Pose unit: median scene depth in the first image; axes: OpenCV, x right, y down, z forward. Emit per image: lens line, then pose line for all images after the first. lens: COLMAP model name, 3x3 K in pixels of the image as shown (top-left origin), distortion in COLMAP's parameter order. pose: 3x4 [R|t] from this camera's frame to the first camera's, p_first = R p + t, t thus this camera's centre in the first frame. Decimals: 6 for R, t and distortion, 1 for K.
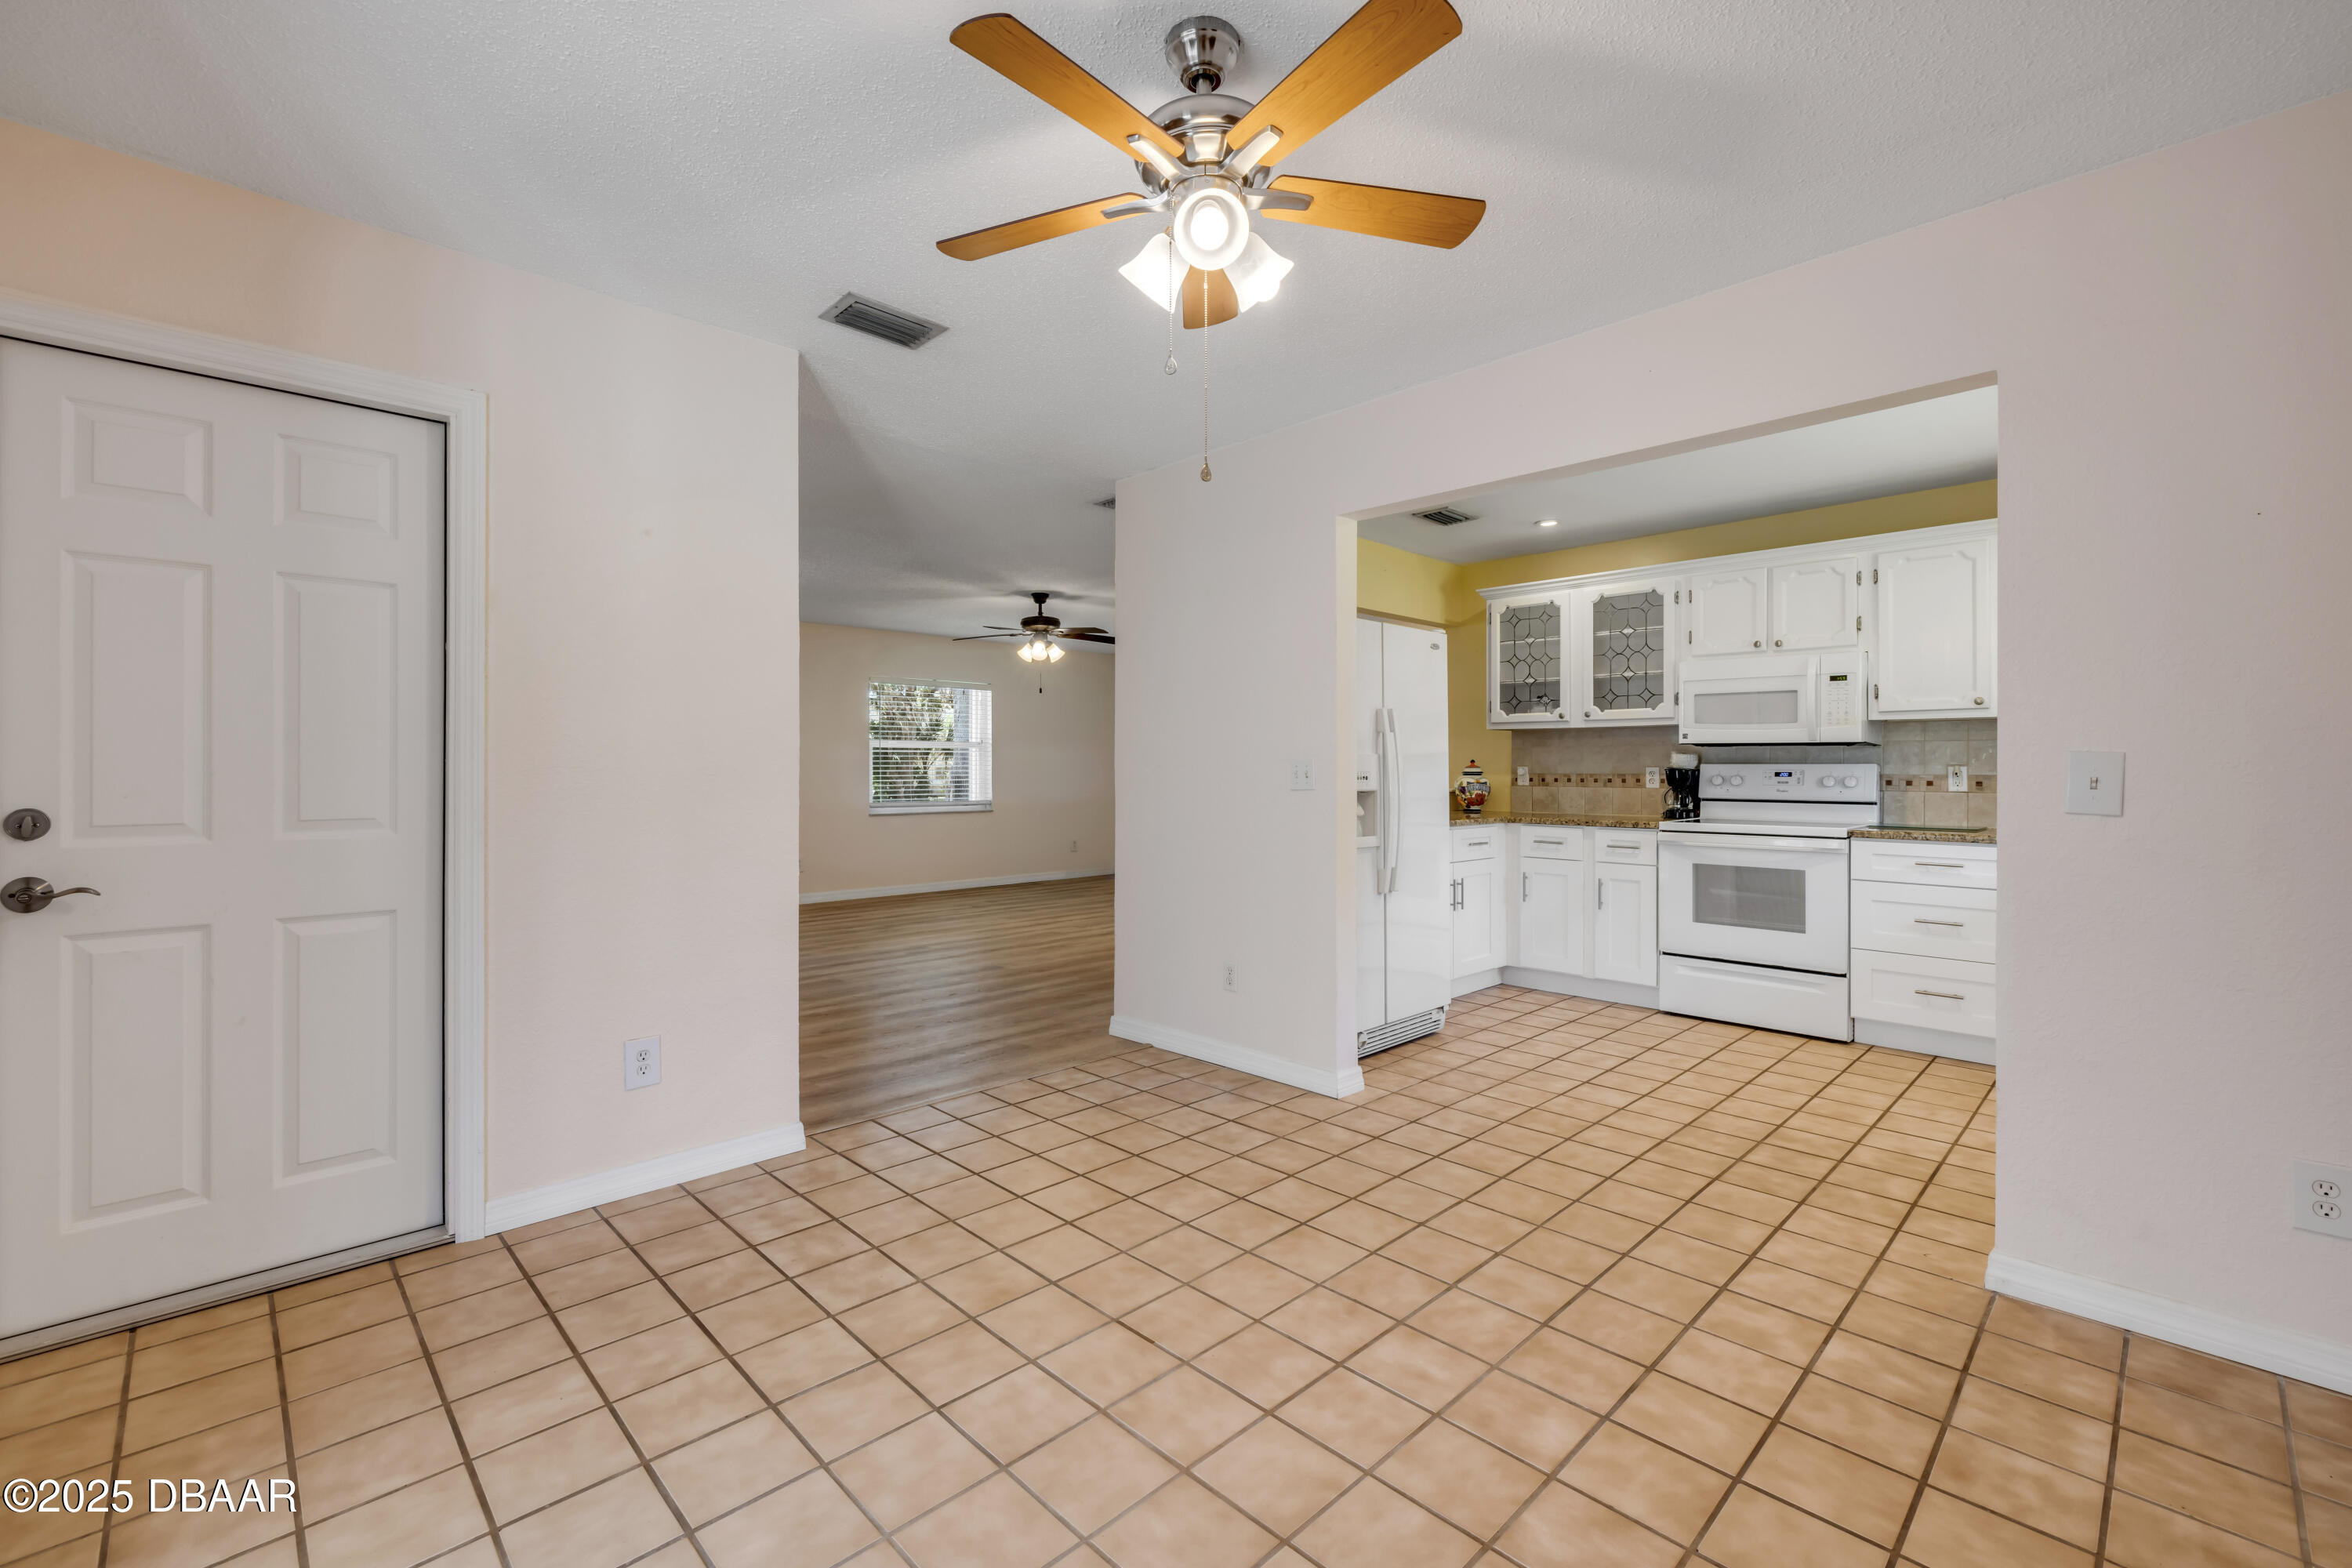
lens RADIAL K [[994.4, 0, 1168.9], [0, 994.4, 766.3], [0, 0, 1]] dist [-0.001555, 0.000110]
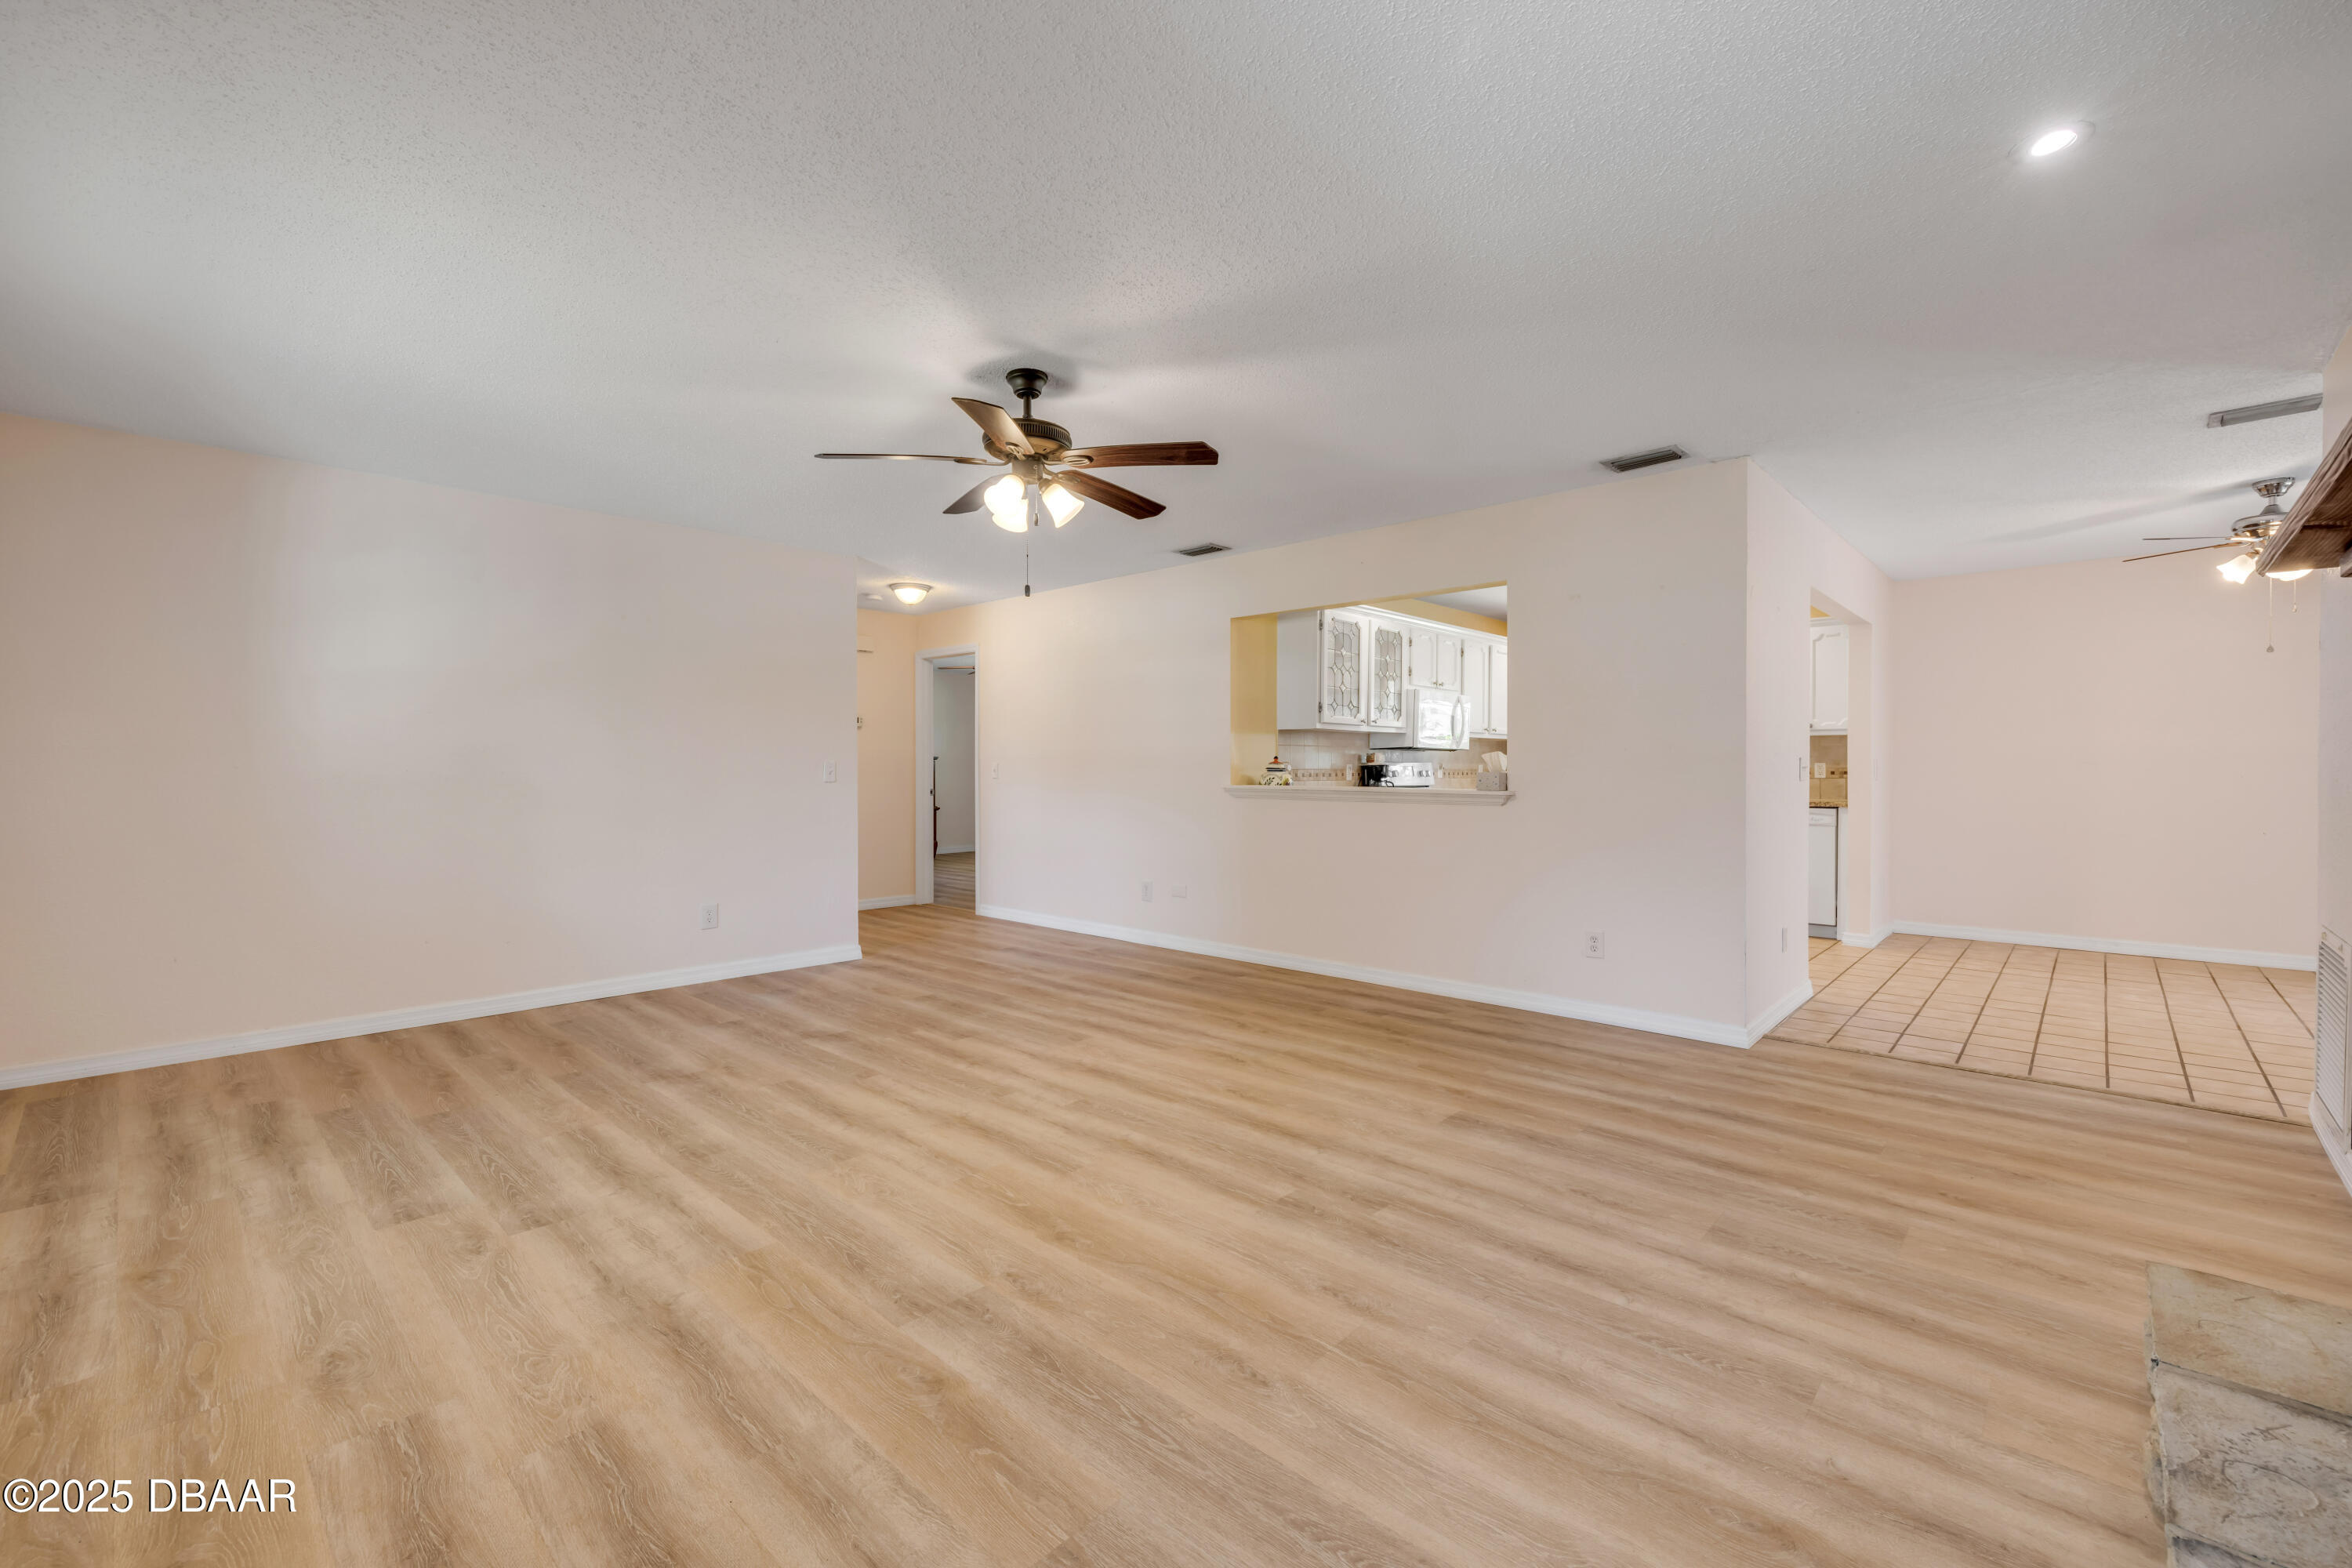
lens RADIAL K [[985.9, 0, 1175.5], [0, 985.9, 759.5], [0, 0, 1]] dist [0.000244, -0.000141]
pose [[-0.047760, 0.004092, 0.998850, -0.927312], [-0.003376, 0.999985, -0.004258, 0.003330], [-0.998853, -0.003576, -0.047745, 1.533939]]
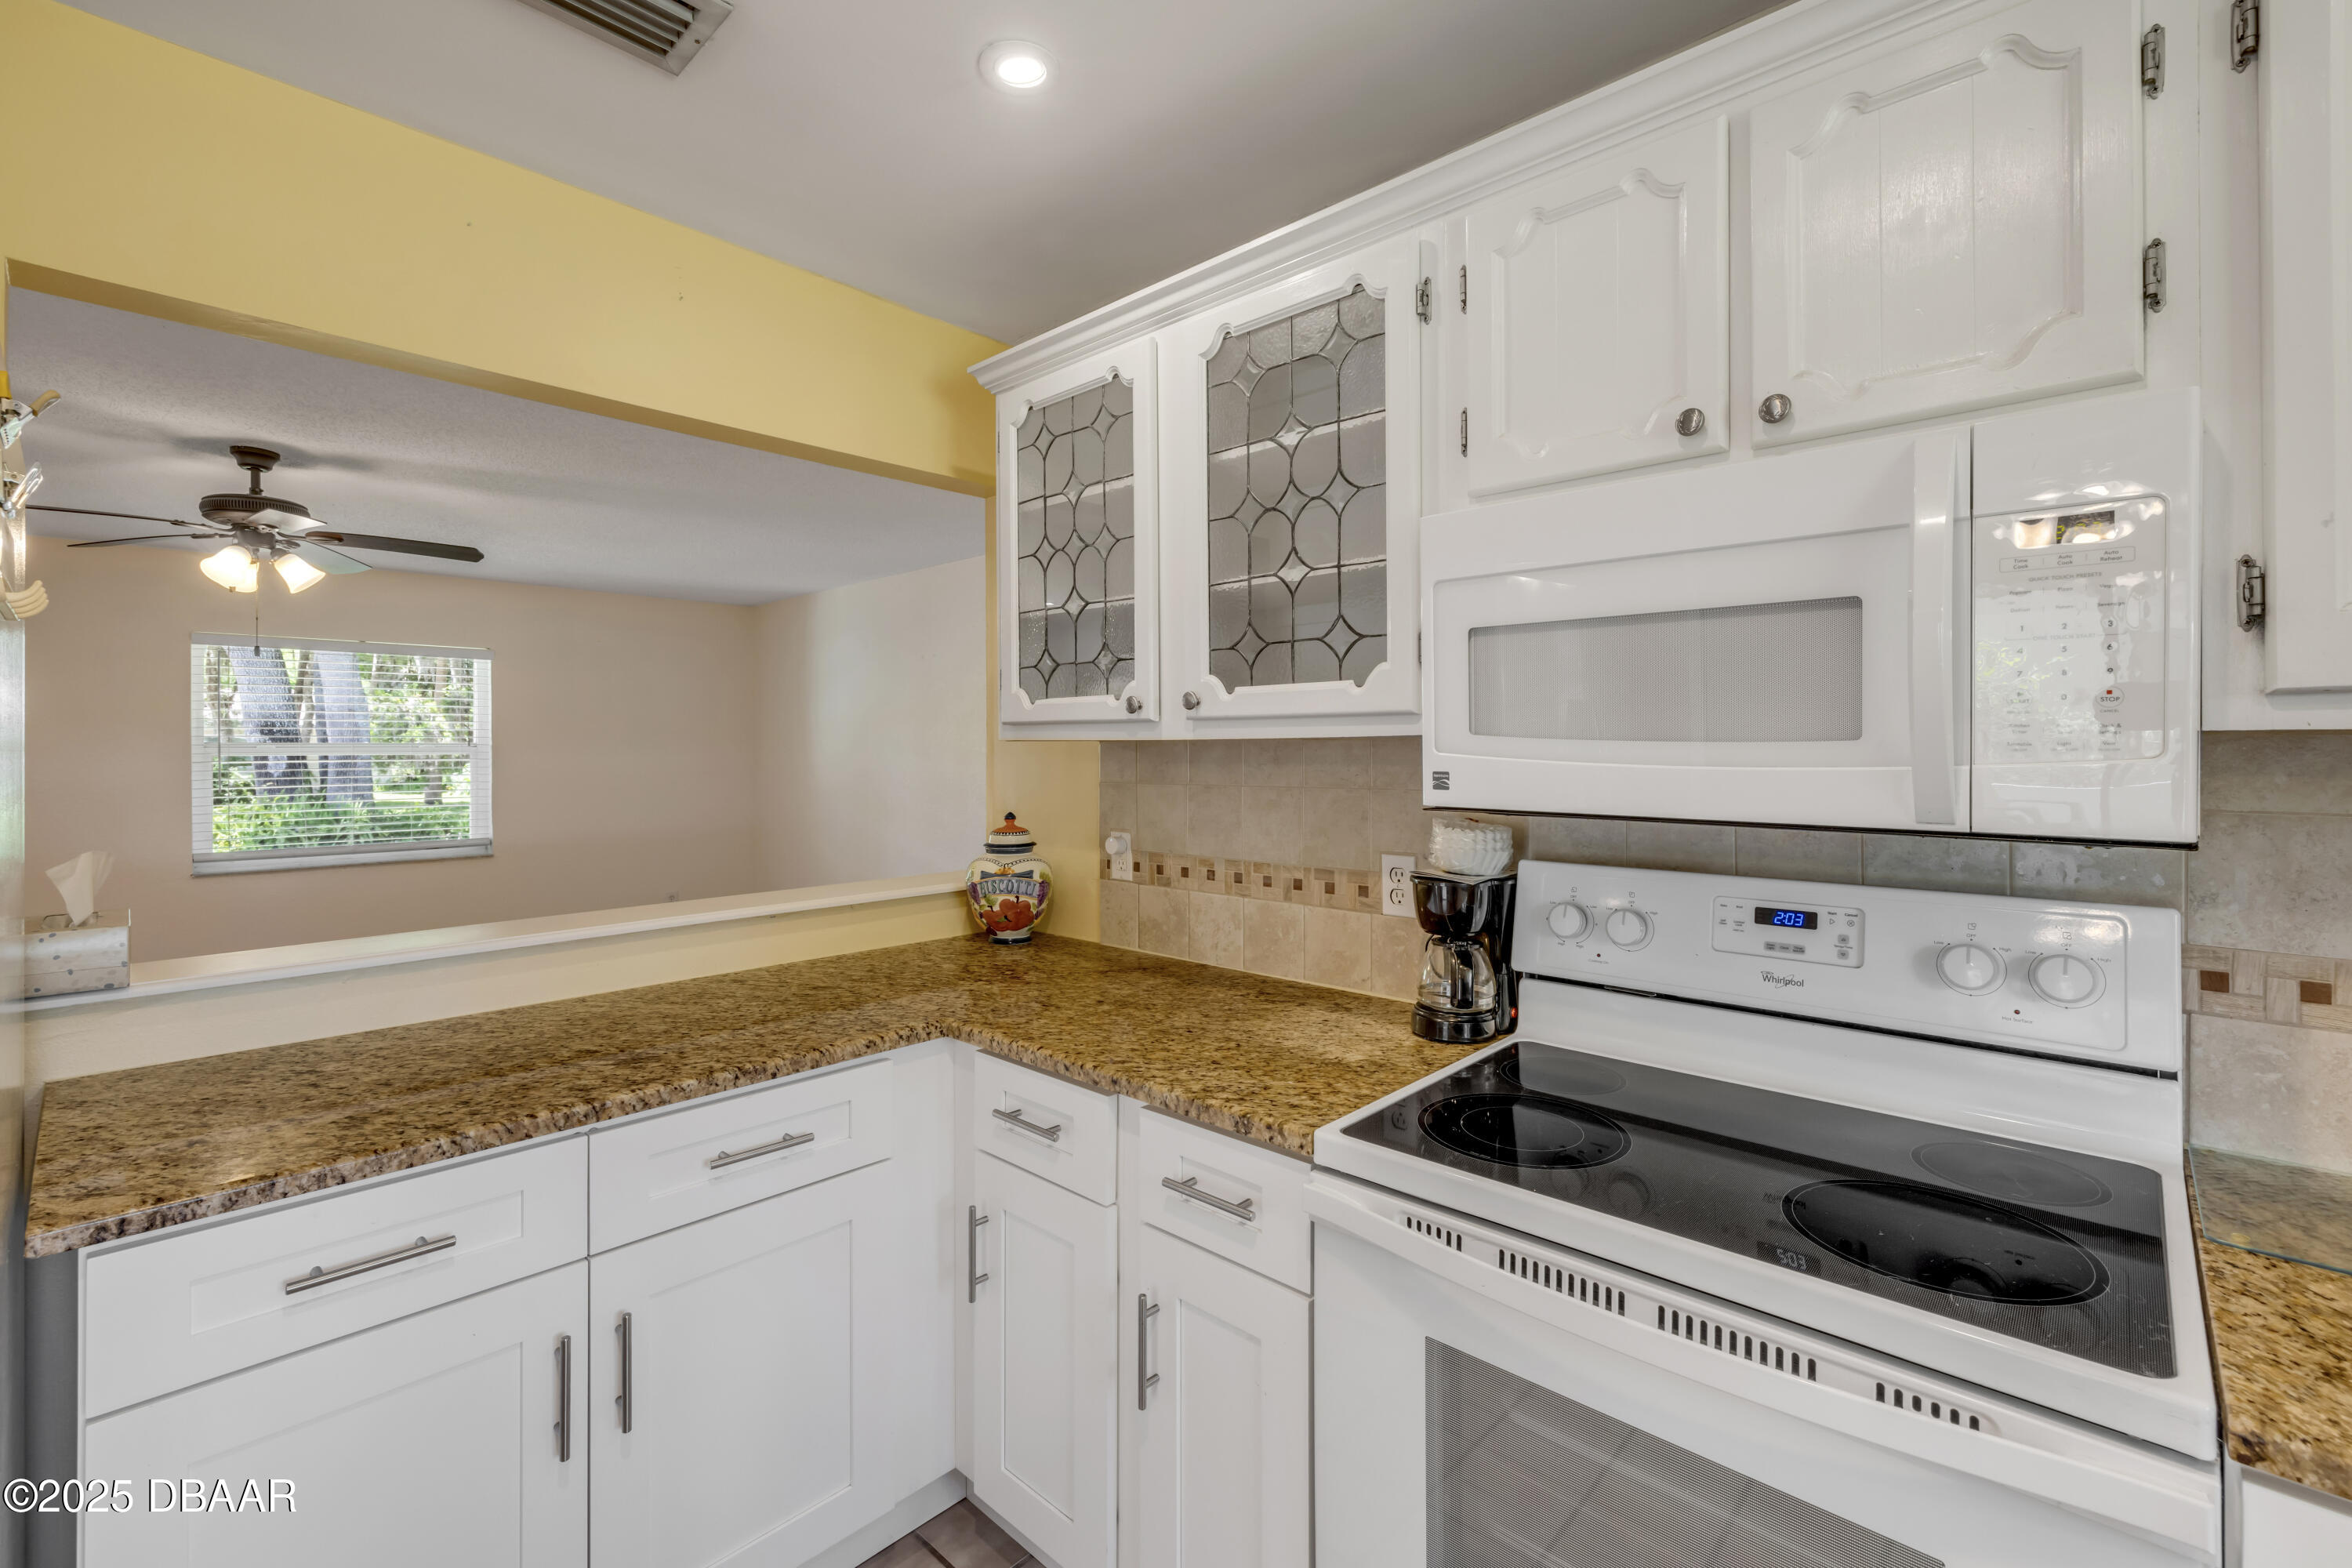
lens RADIAL K [[1009.6, 0, 1173.8], [0, 1009.6, 751.3], [0, 0, 1]] dist [-0.001929, -0.000076]
pose [[0.998812, -0.004495, 0.048514, 0.468943], [0.004351, 0.999986, 0.003060, -0.043133], [-0.048527, -0.002846, 0.998818, 0.785191]]
